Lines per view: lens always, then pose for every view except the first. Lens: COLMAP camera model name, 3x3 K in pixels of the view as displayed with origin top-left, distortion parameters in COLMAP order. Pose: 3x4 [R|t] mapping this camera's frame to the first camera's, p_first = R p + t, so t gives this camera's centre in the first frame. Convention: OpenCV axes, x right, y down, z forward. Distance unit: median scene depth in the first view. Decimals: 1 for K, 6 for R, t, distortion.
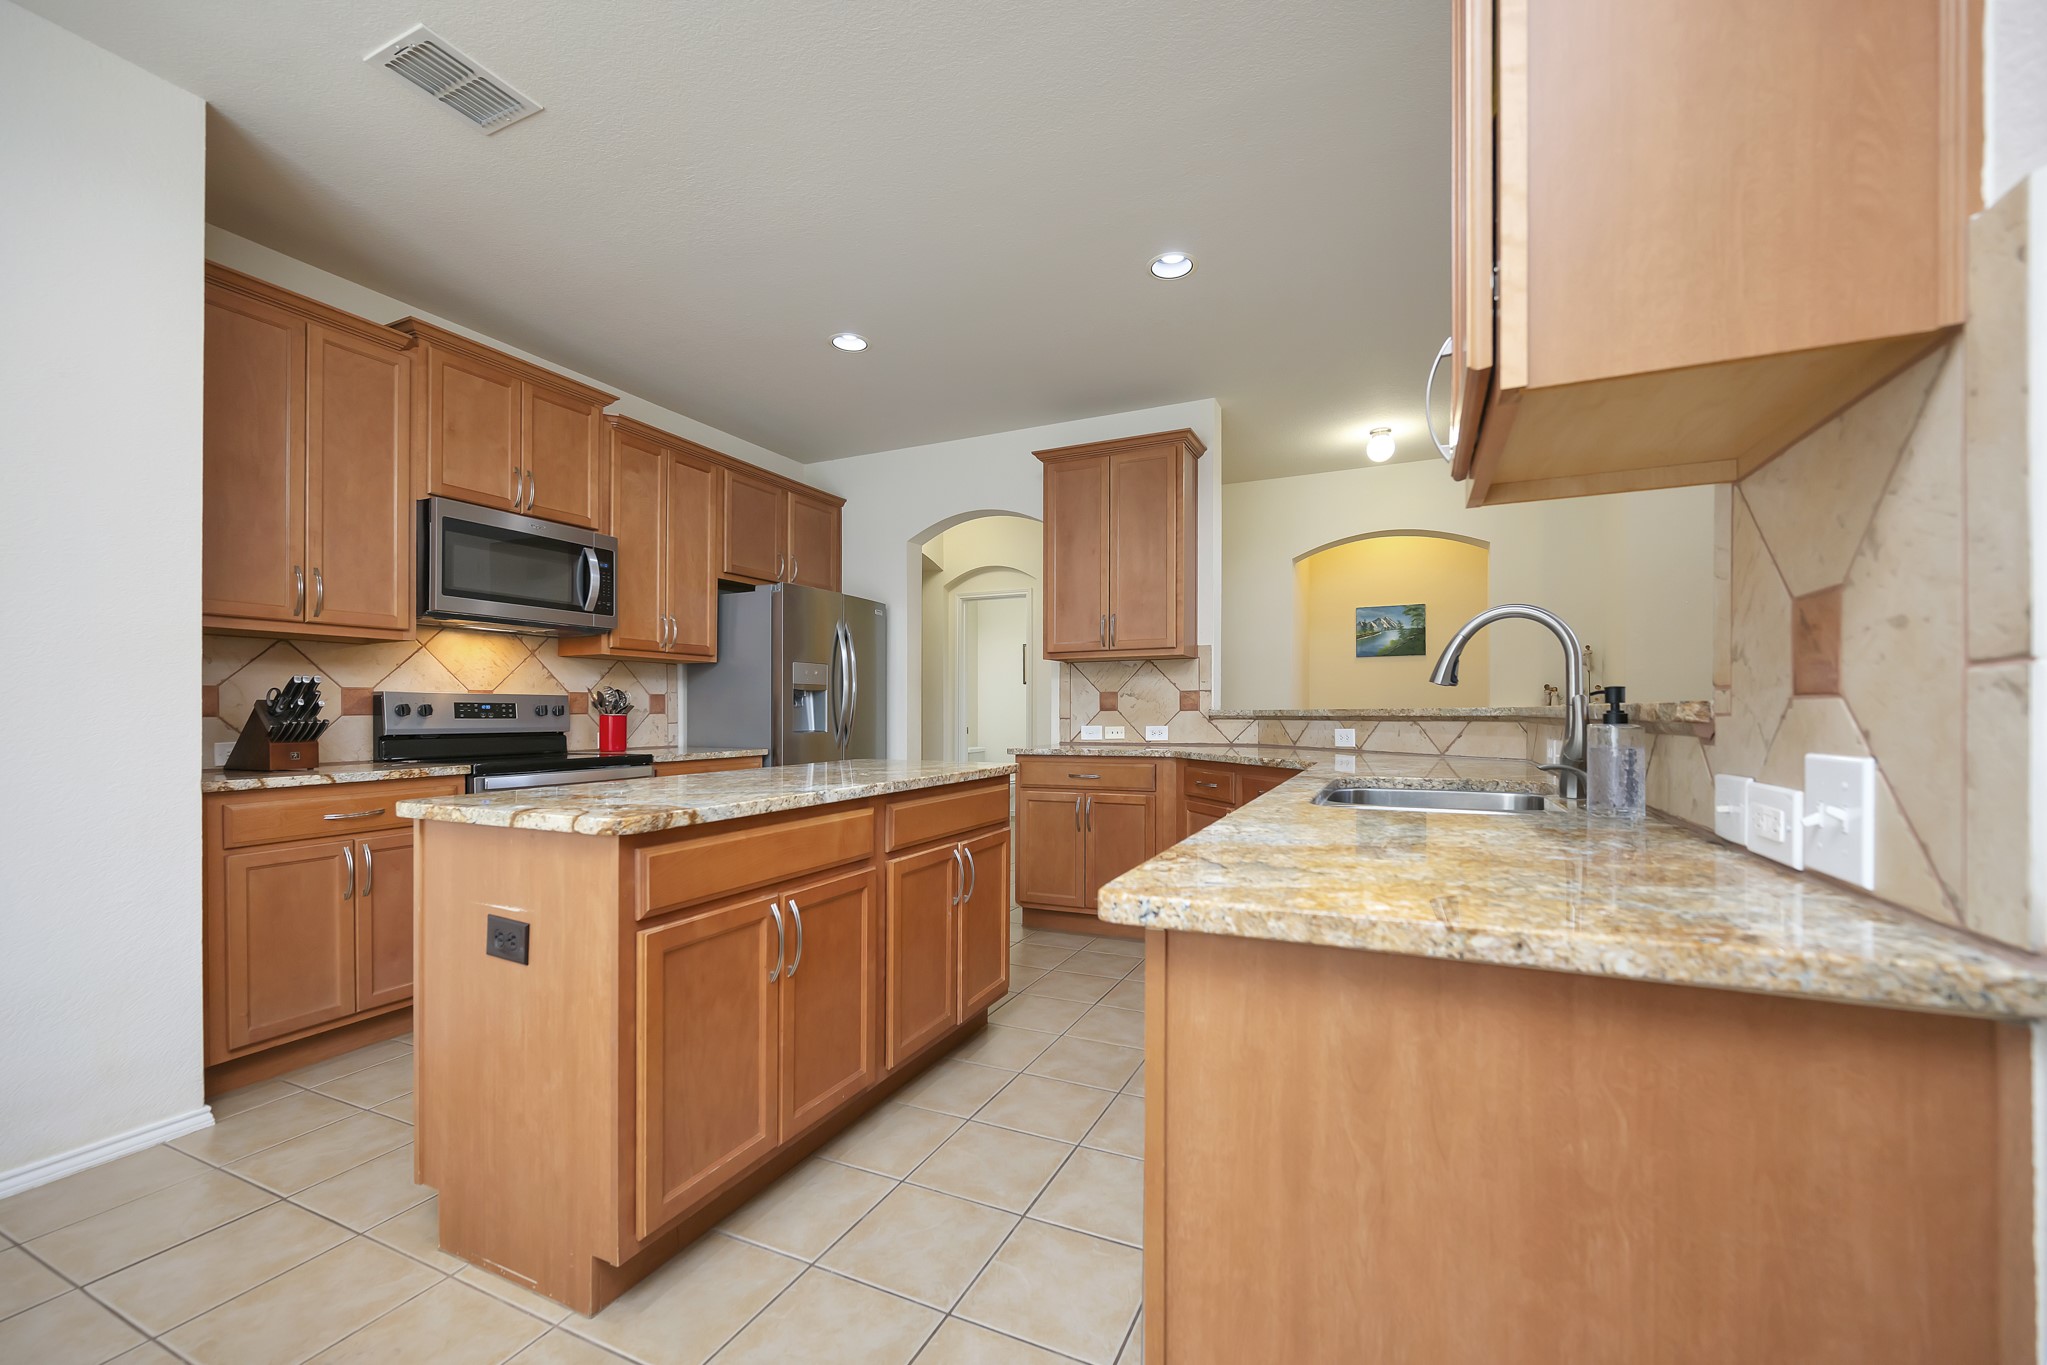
lens RADIAL K [[825.0, 0, 1033.8], [0, 825.0, 711.4], [0, 0, 1]] dist [-0.000144, -0.000032]
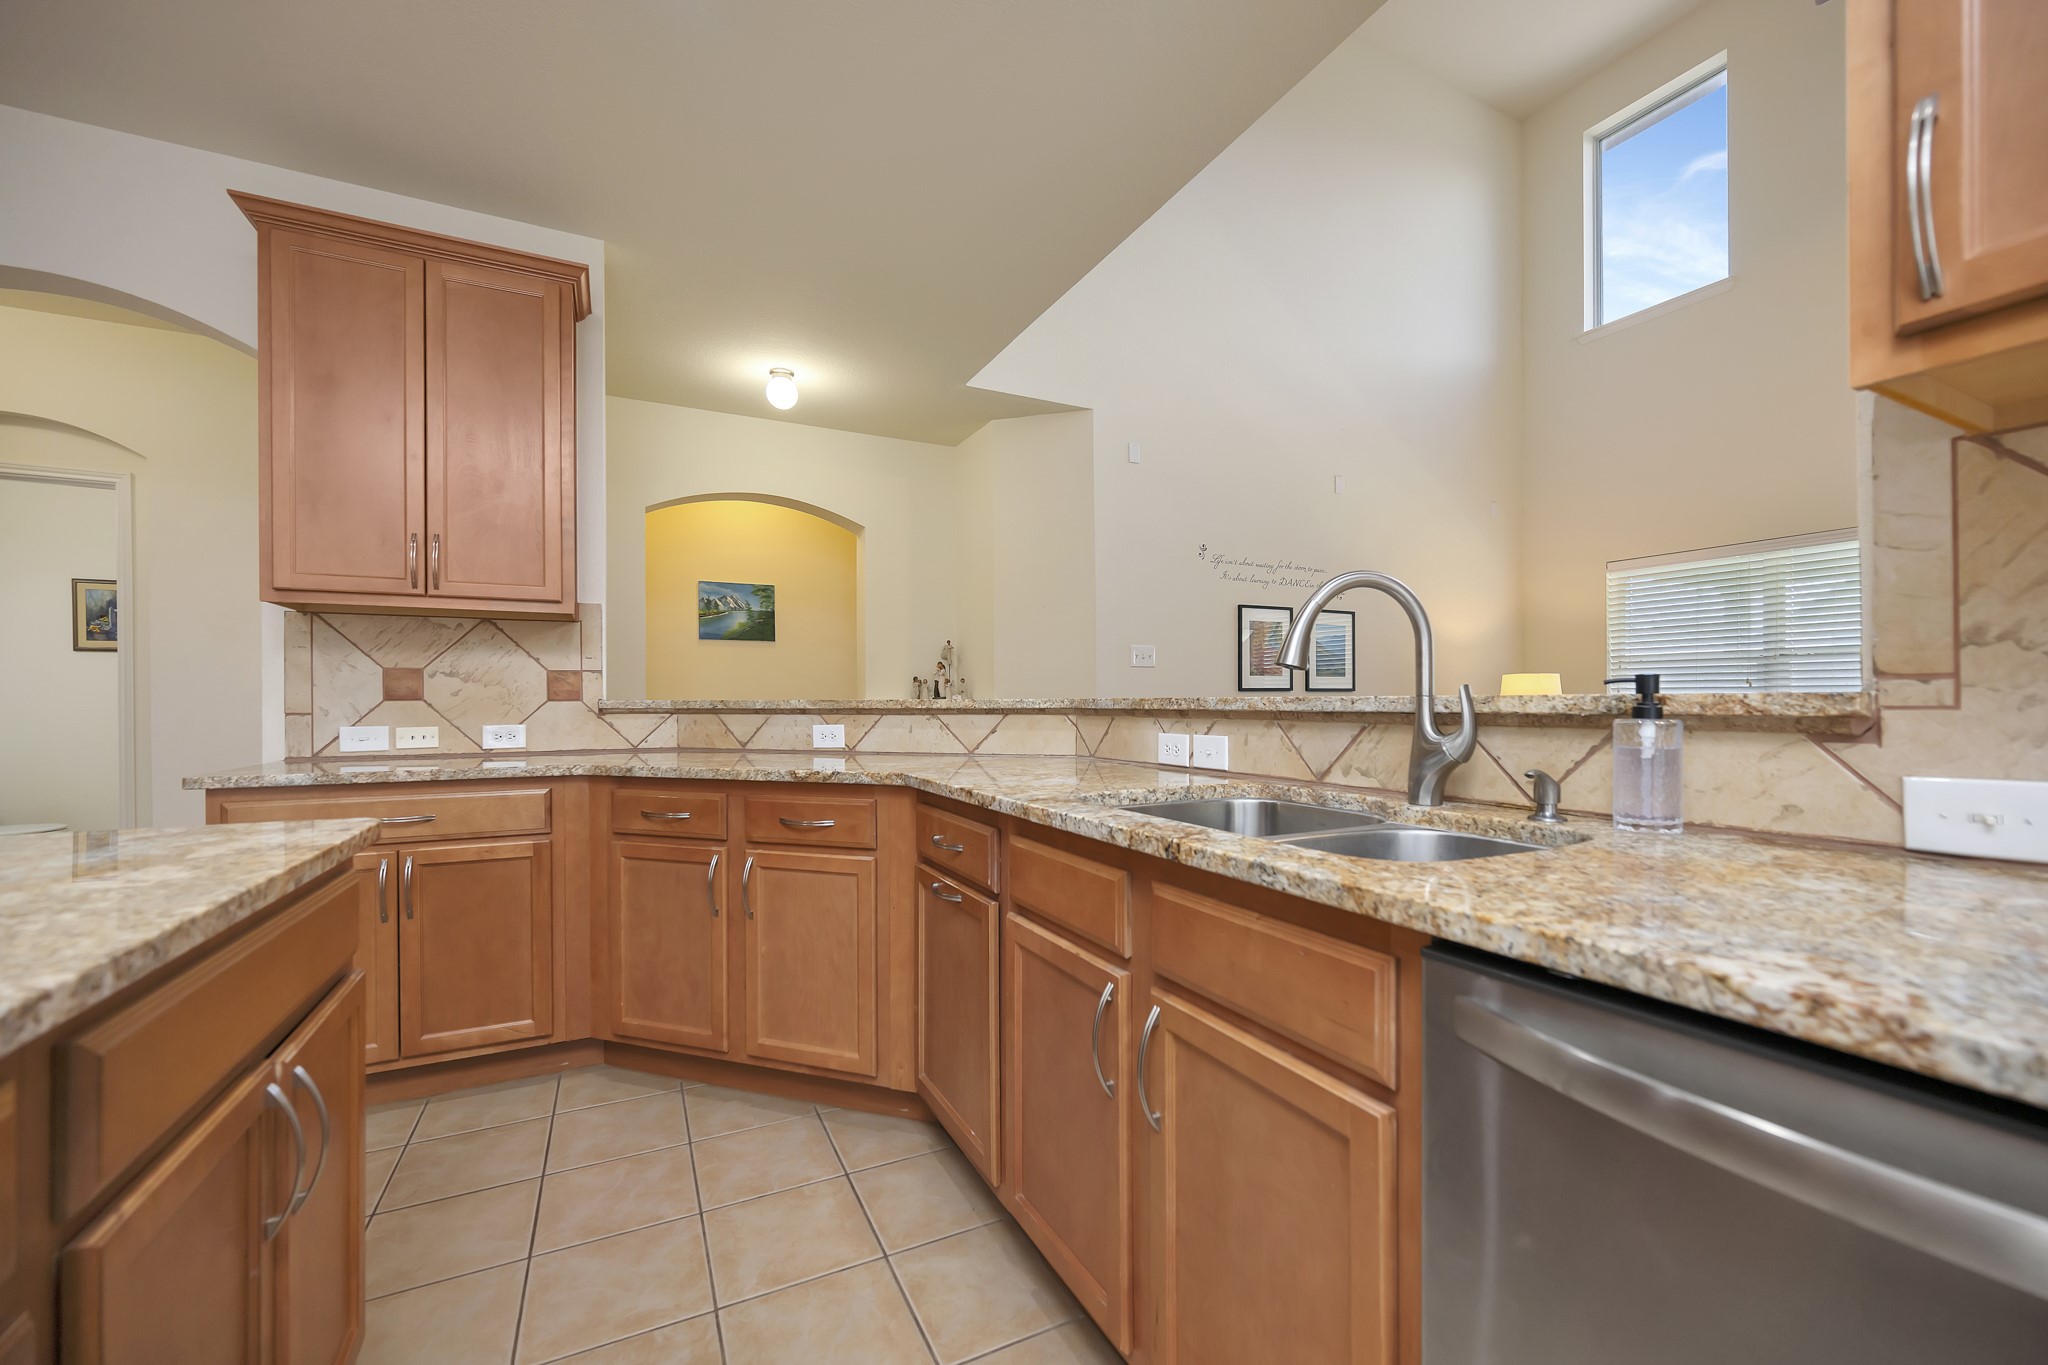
lens RADIAL K [[825.4, 0, 1034.3], [0, 825.4, 711.4], [0, 0, 1]] dist [-0.000144, -0.000032]
pose [[0.612240, -0.004730, 0.790658, -0.102542], [-0.002985, 0.999961, 0.008294, 0.000959], [-0.790667, -0.007438, 0.612202, 0.299712]]
